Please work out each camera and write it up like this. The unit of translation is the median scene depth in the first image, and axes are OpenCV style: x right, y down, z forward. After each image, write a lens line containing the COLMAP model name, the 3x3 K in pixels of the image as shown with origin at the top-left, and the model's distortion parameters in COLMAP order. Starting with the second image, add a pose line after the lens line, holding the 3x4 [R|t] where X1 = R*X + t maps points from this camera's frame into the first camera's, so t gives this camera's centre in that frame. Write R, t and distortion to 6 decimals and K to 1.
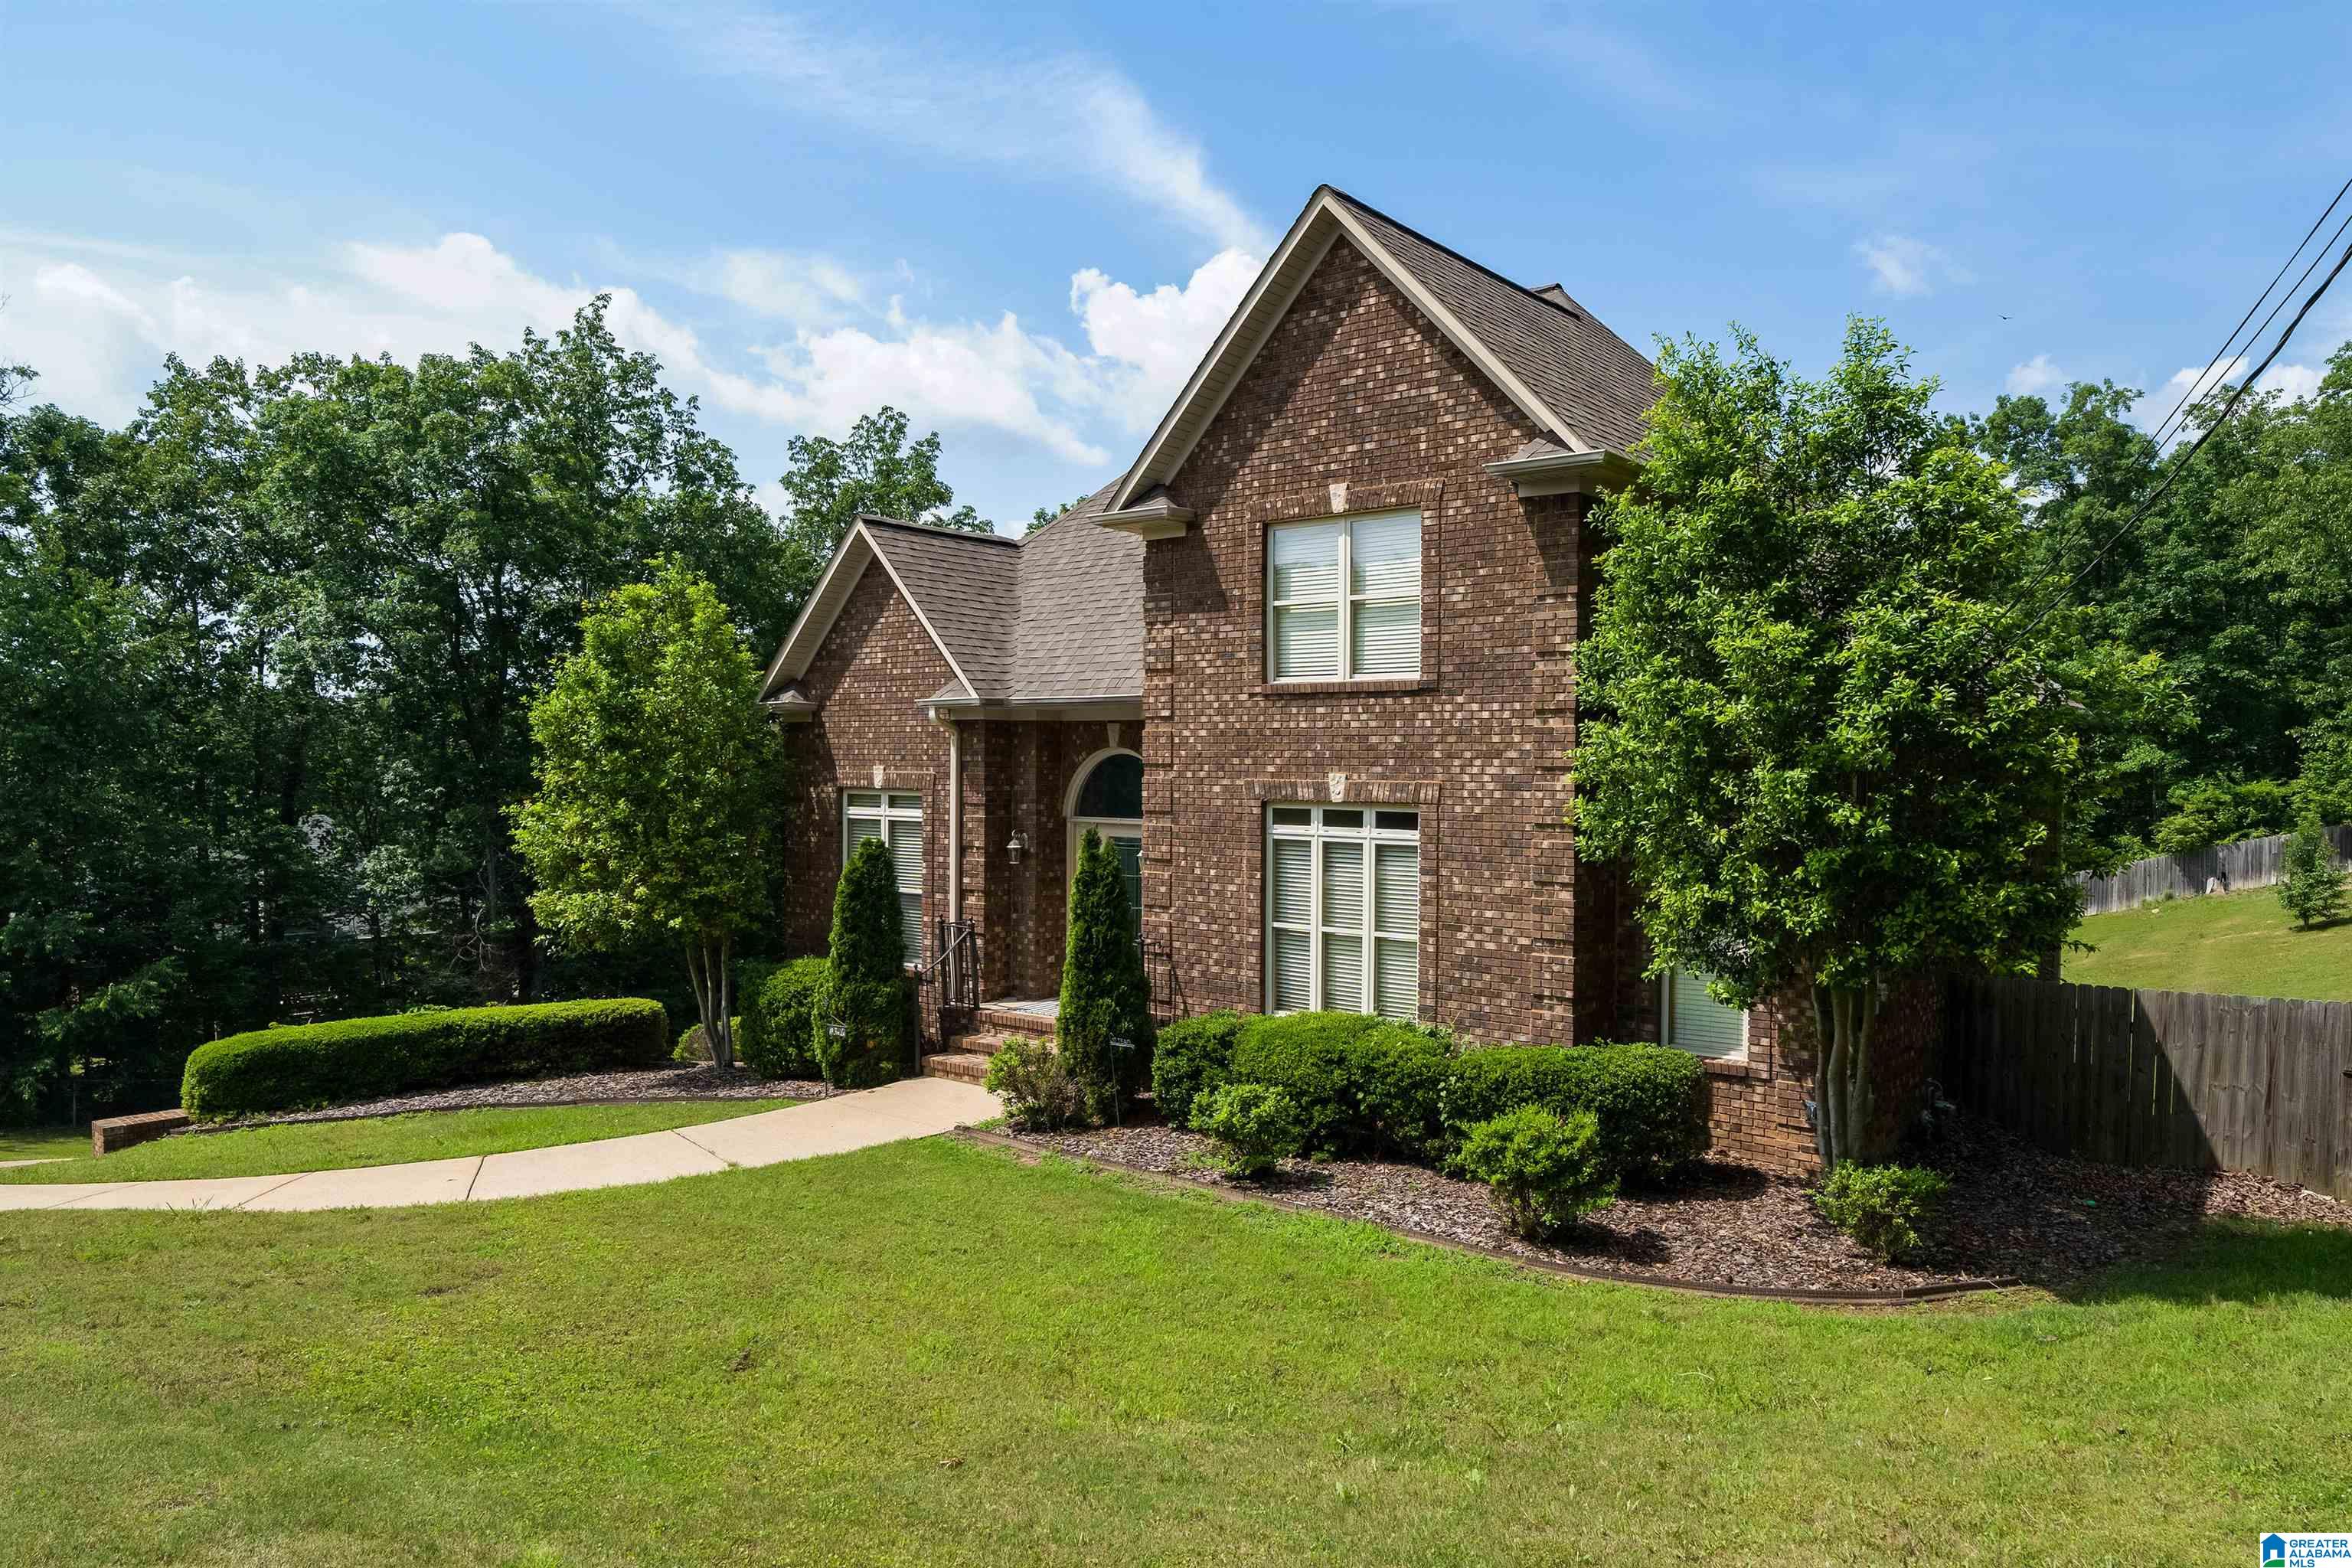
lens RADIAL K [[1494.2, 0, 1302.3], [0, 1494.2, 784.9], [0, 0, 1]] dist [0.008182, 0.001037]
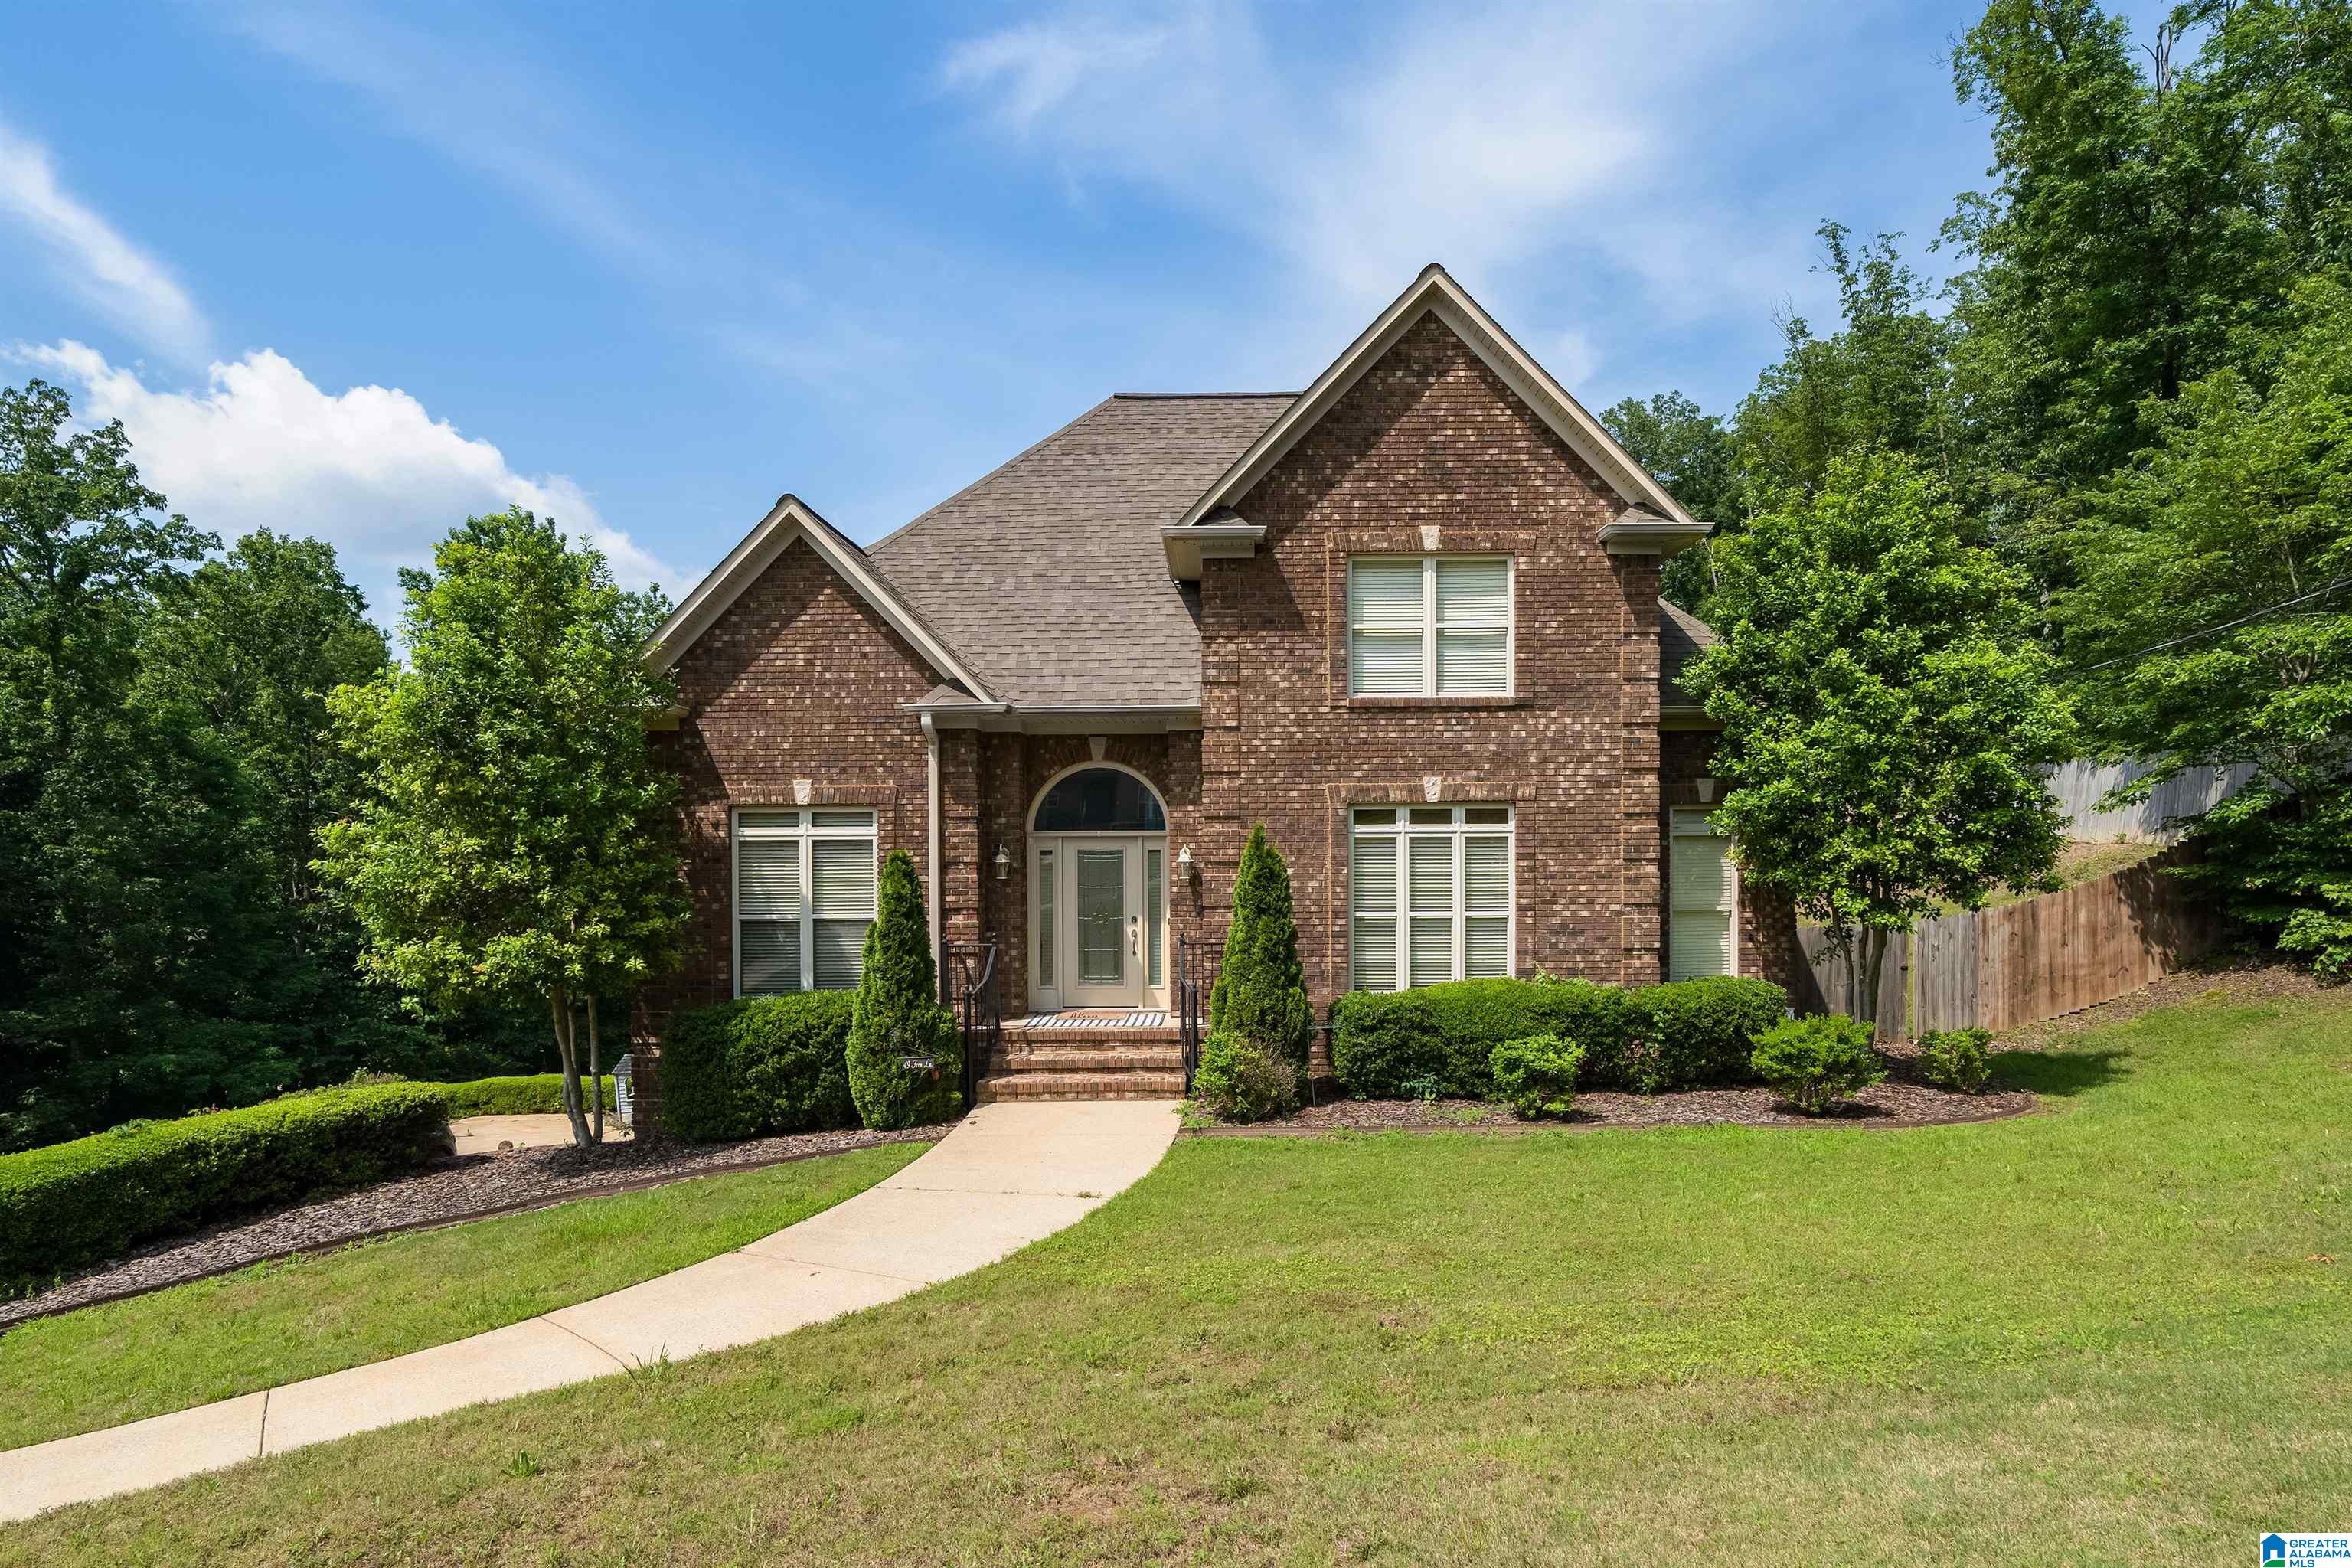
lens RADIAL K [[1266.9, 0, 1226.4], [0, 1266.9, 853.0], [0, 0, 1]] dist [-0.000059, 0.000234]
pose [[0.804507, -0.020420, 0.593592, -0.672128], [0.021903, 0.999749, 0.004706, 0.042023], [-0.593539, 0.009215, 0.804752, 0.301379]]
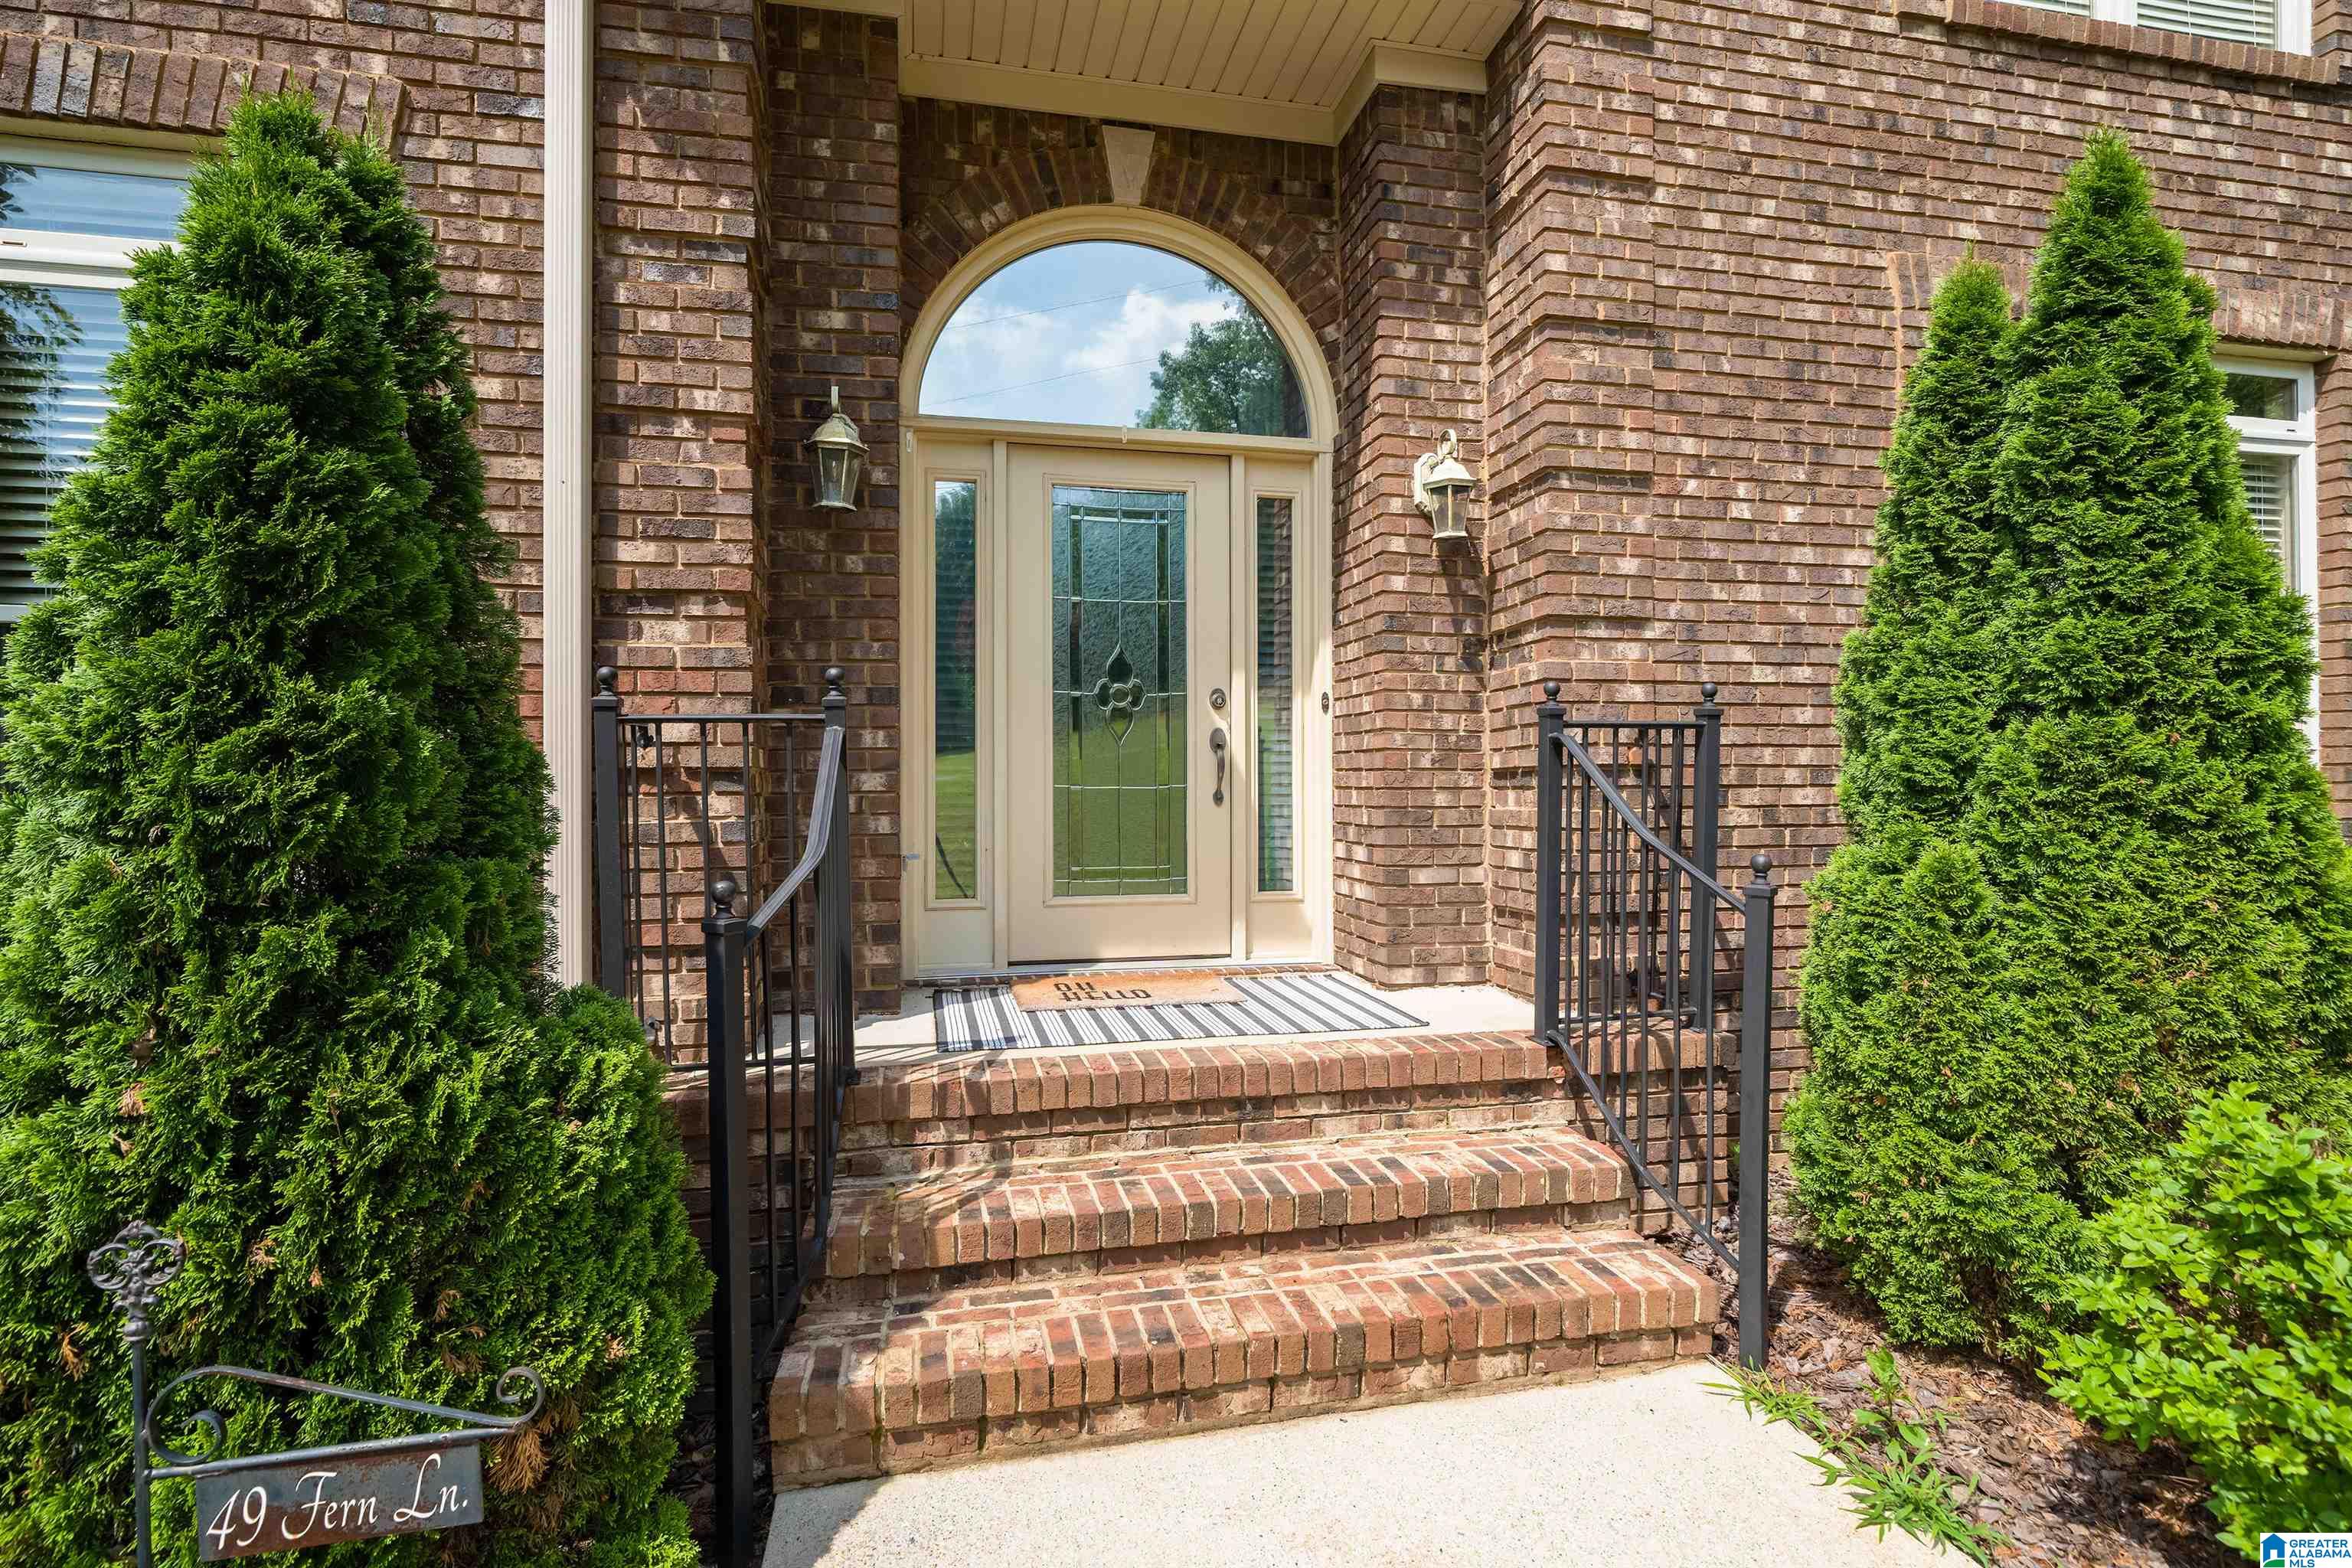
lens RADIAL K [[1128.4, 0, 1160.1], [0, 1128.4, 775.9], [0, 0, 1]] dist [-0.002617, -0.000442]
pose [[0.657414, -0.006087, 0.753505, -0.366983], [0.020567, 0.999740, -0.009869, 0.123633], [-0.753249, 0.021985, 0.657368, 0.984561]]
